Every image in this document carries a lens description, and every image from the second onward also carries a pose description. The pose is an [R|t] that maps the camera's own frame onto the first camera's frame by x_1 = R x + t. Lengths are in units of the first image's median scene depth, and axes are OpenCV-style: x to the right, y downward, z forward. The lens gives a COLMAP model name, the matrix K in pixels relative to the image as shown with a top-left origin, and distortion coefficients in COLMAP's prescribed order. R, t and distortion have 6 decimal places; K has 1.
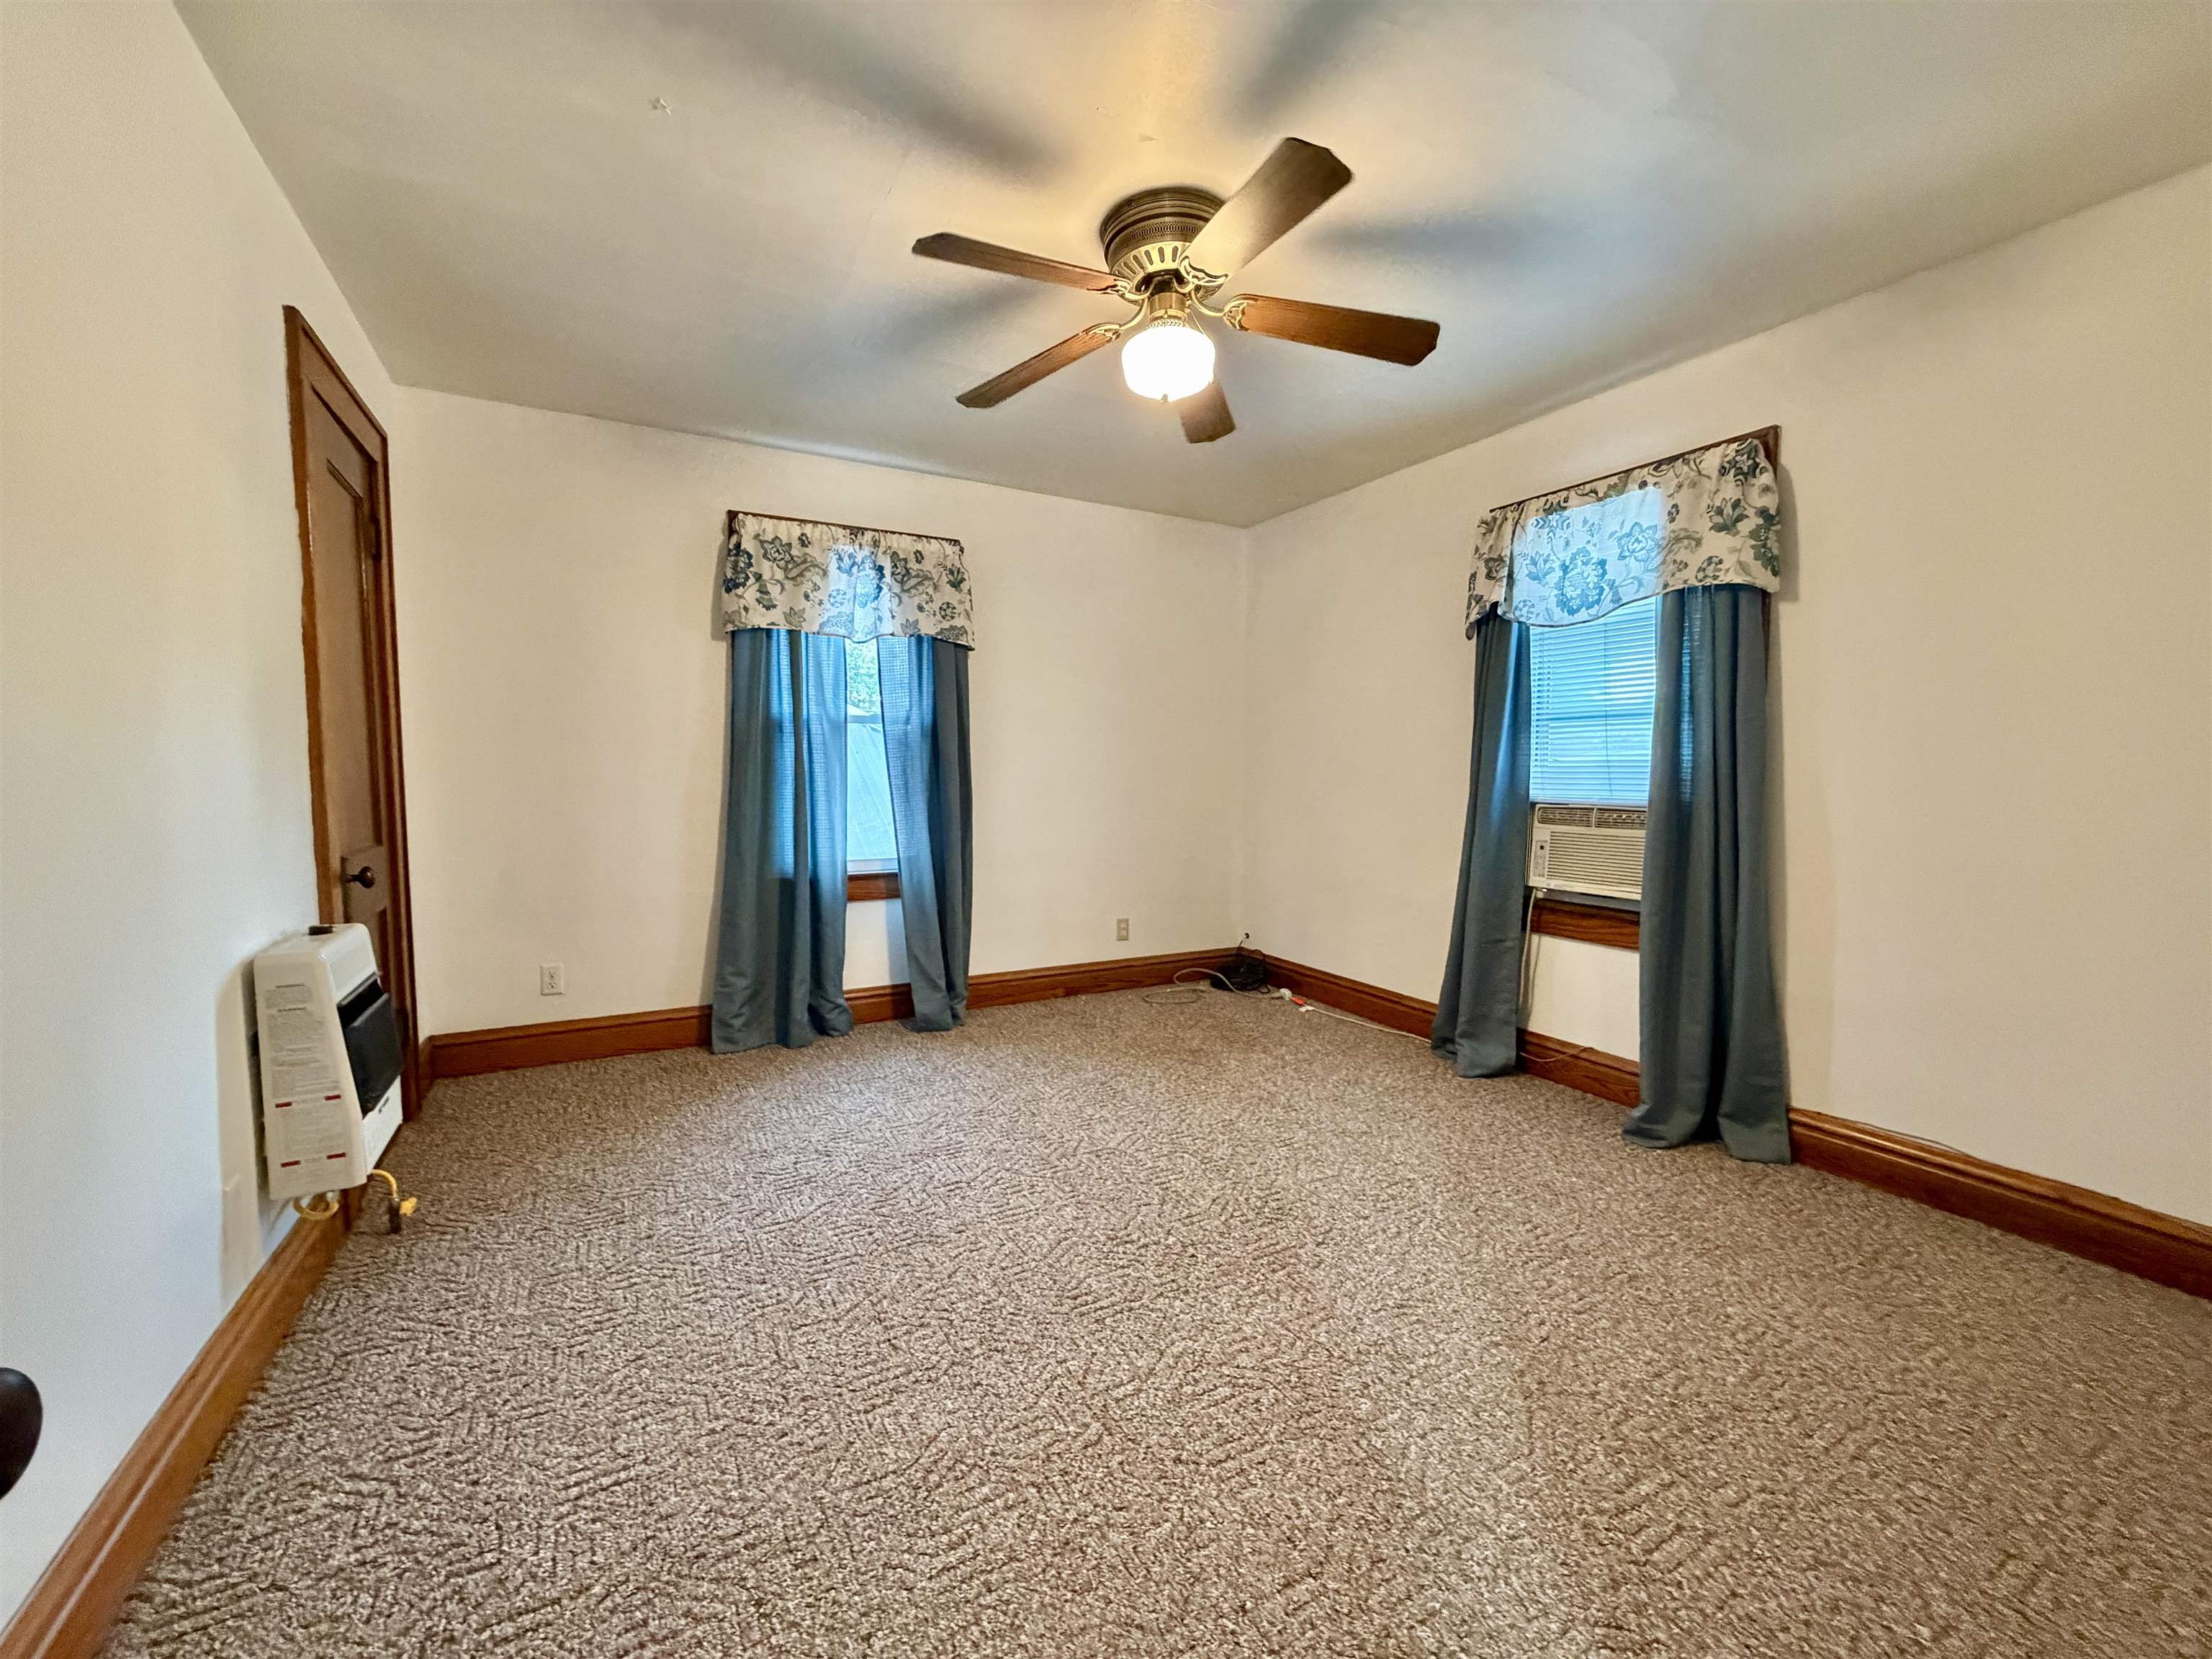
lens RADIAL K [[886.3, 0, 1106.0], [0, 886.3, 829.5], [0, 0, 1]] dist [0.008653, 0.000080]
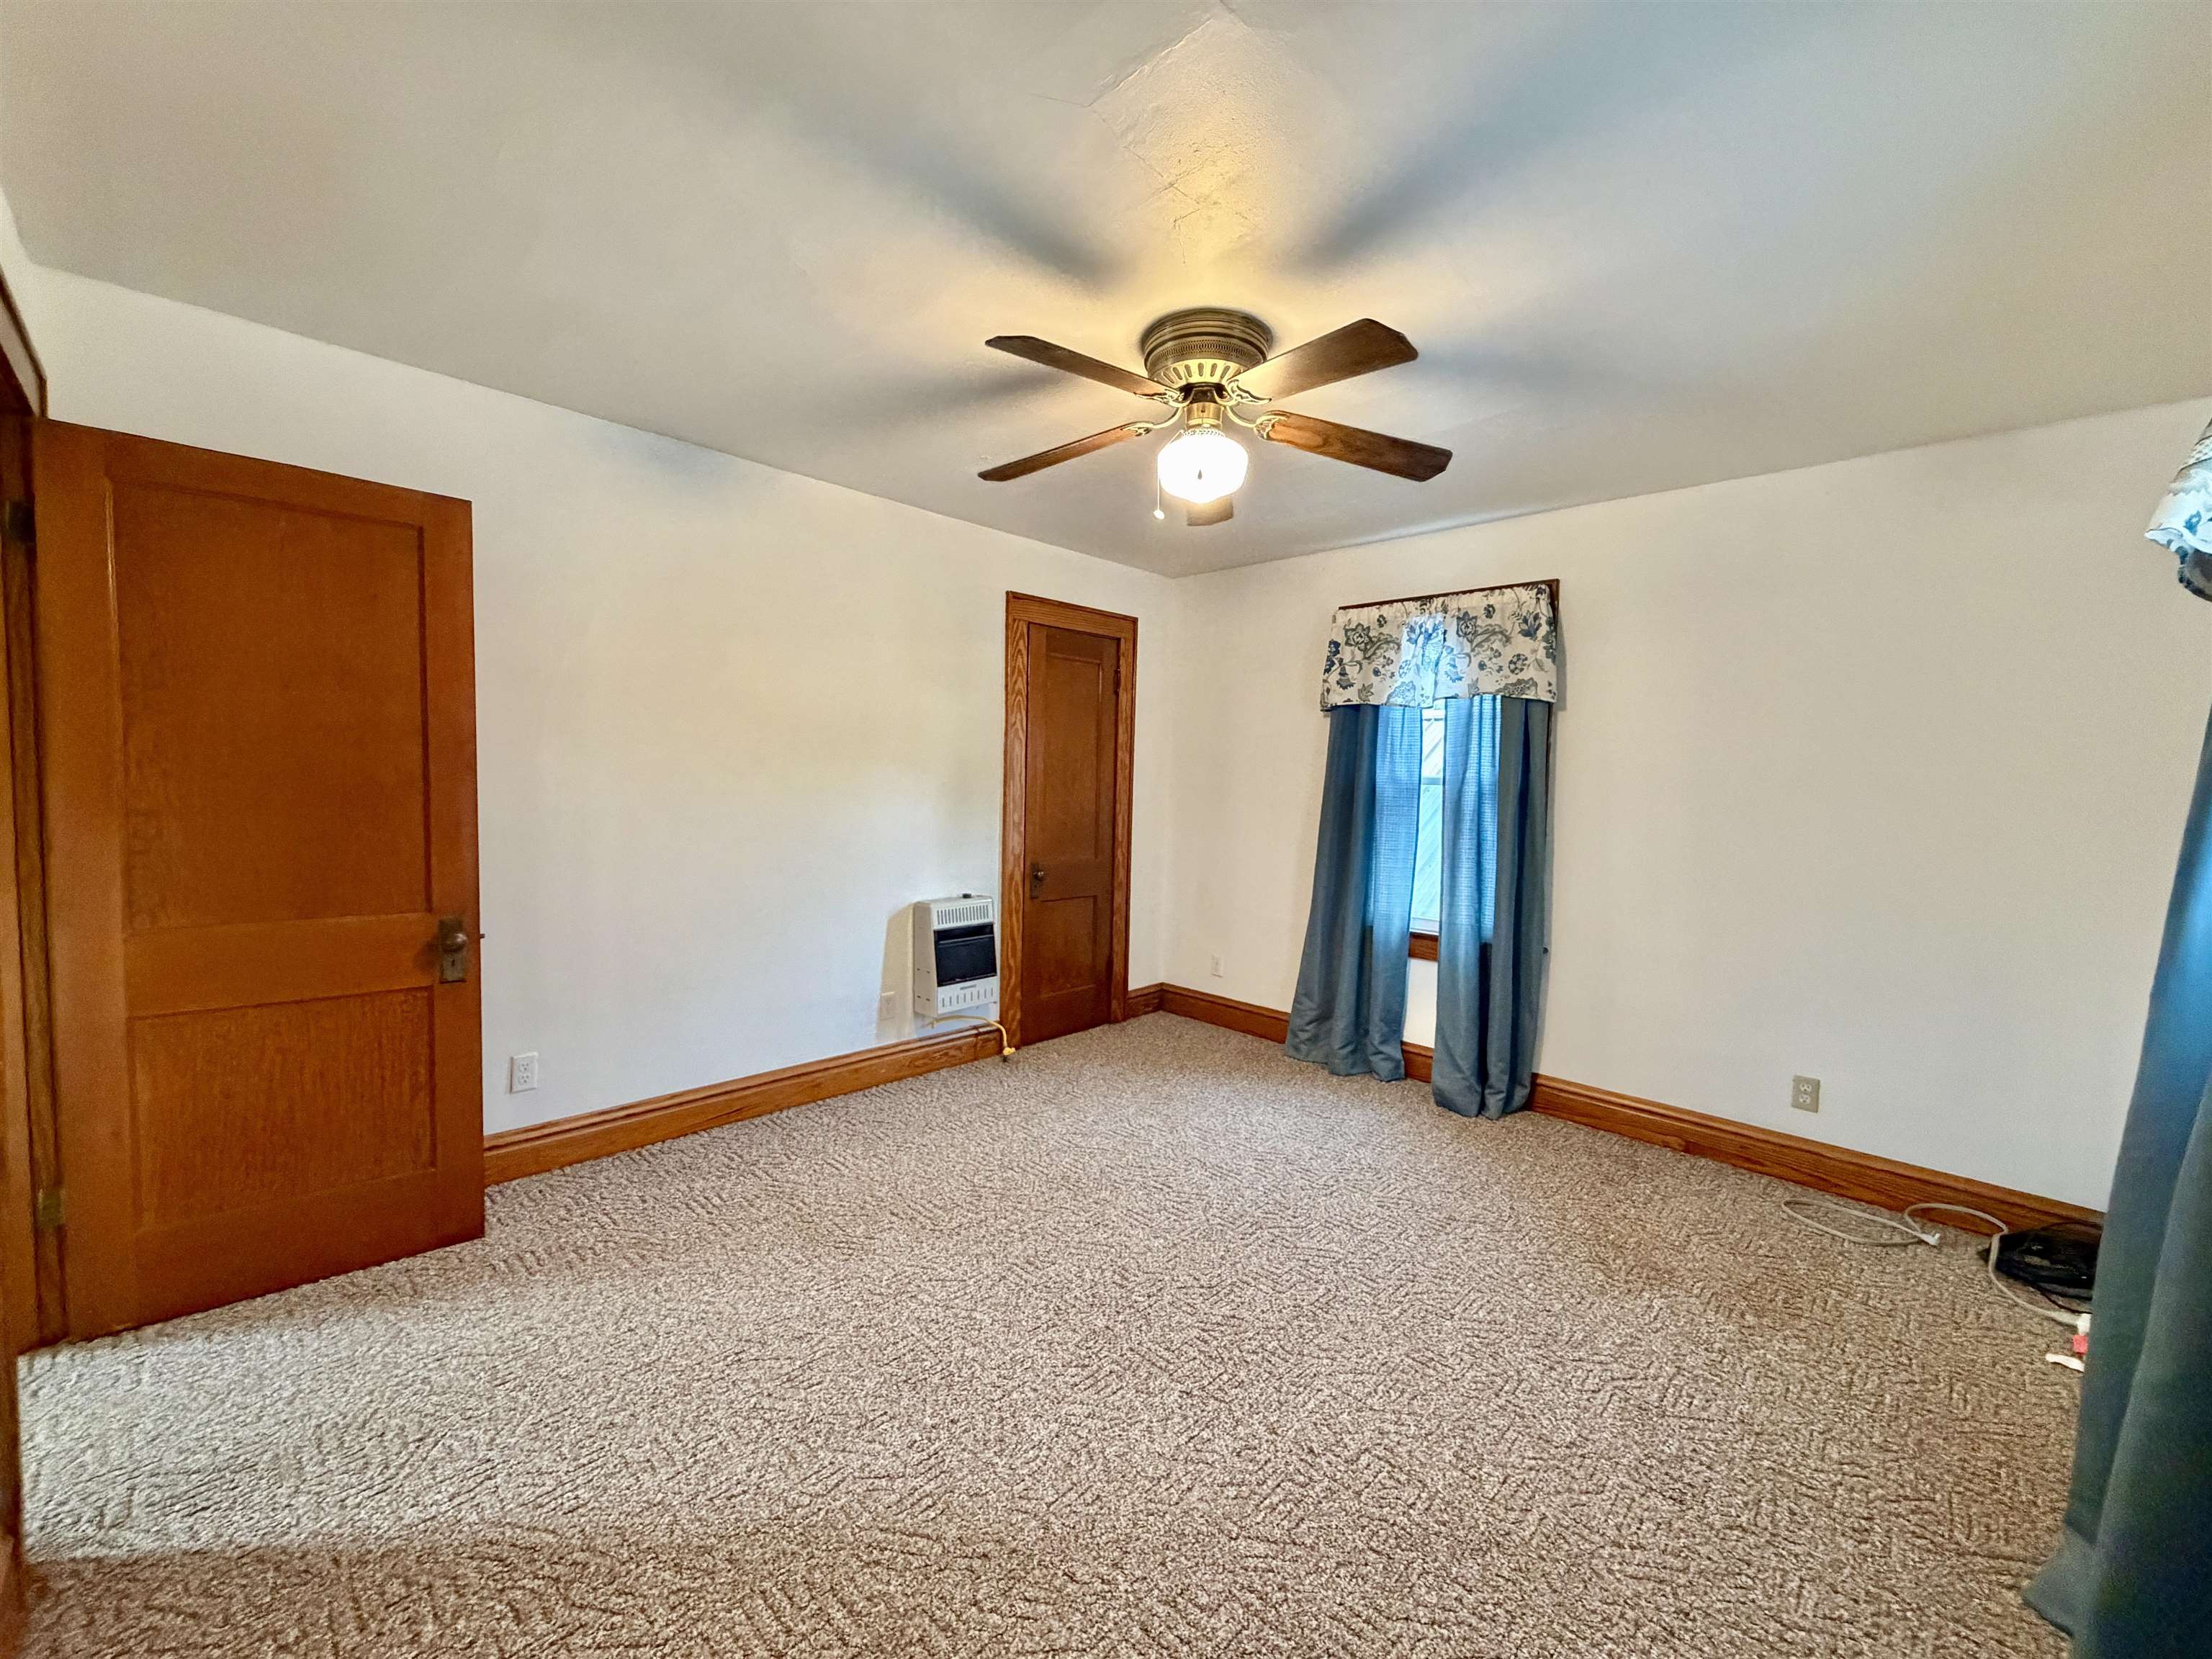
lens RADIAL K [[887.0, 0, 1101.3], [0, 887.0, 834.0], [0, 0, 1]] dist [-0.000617, 0.000006]
pose [[0.286151, 0.065098, -0.955970, 0.614410], [-0.092337, 0.994920, 0.040111, -0.073825], [0.953725, 0.076794, 0.290709, 0.362994]]
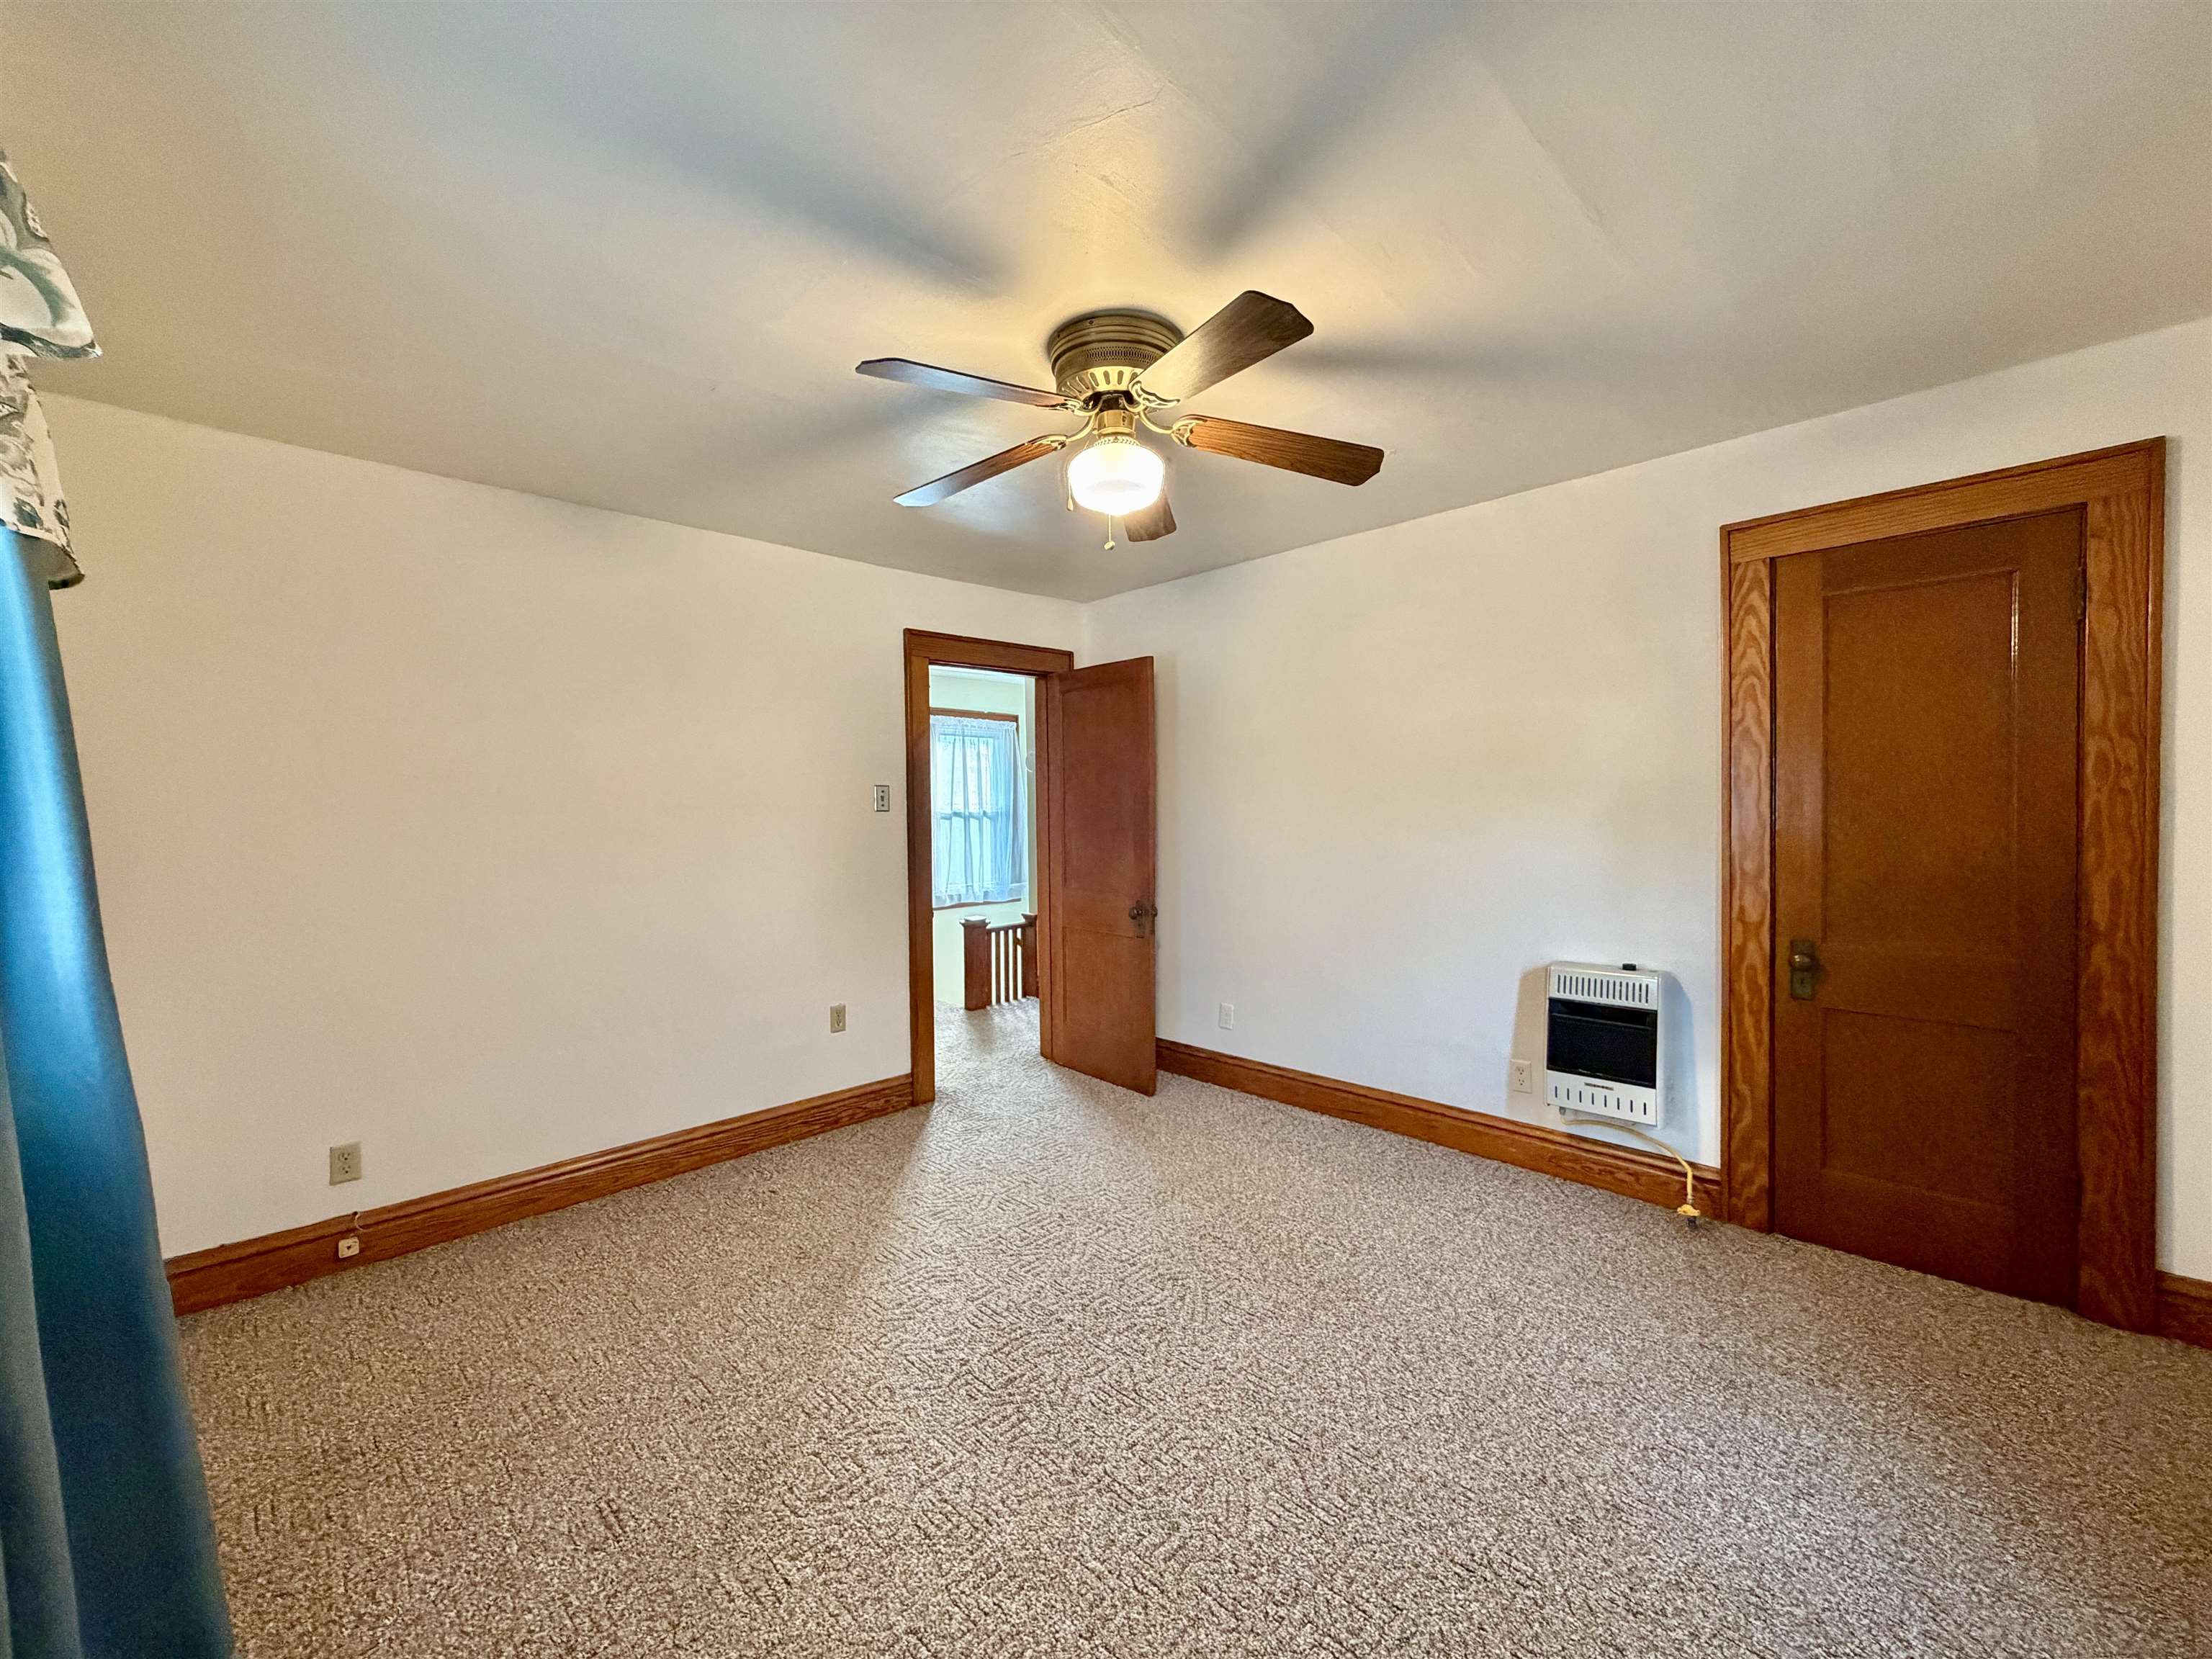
lens RADIAL K [[887.0, 0, 1101.3], [0, 887.0, 834.0], [0, 0, 1]] dist [-0.000617, 0.000006]
pose [[-0.963972, 0.018458, -0.265363, 0.207061], [-0.006036, 0.995815, 0.091194, -0.128370], [0.265936, 0.089511, -0.959826, 1.148347]]
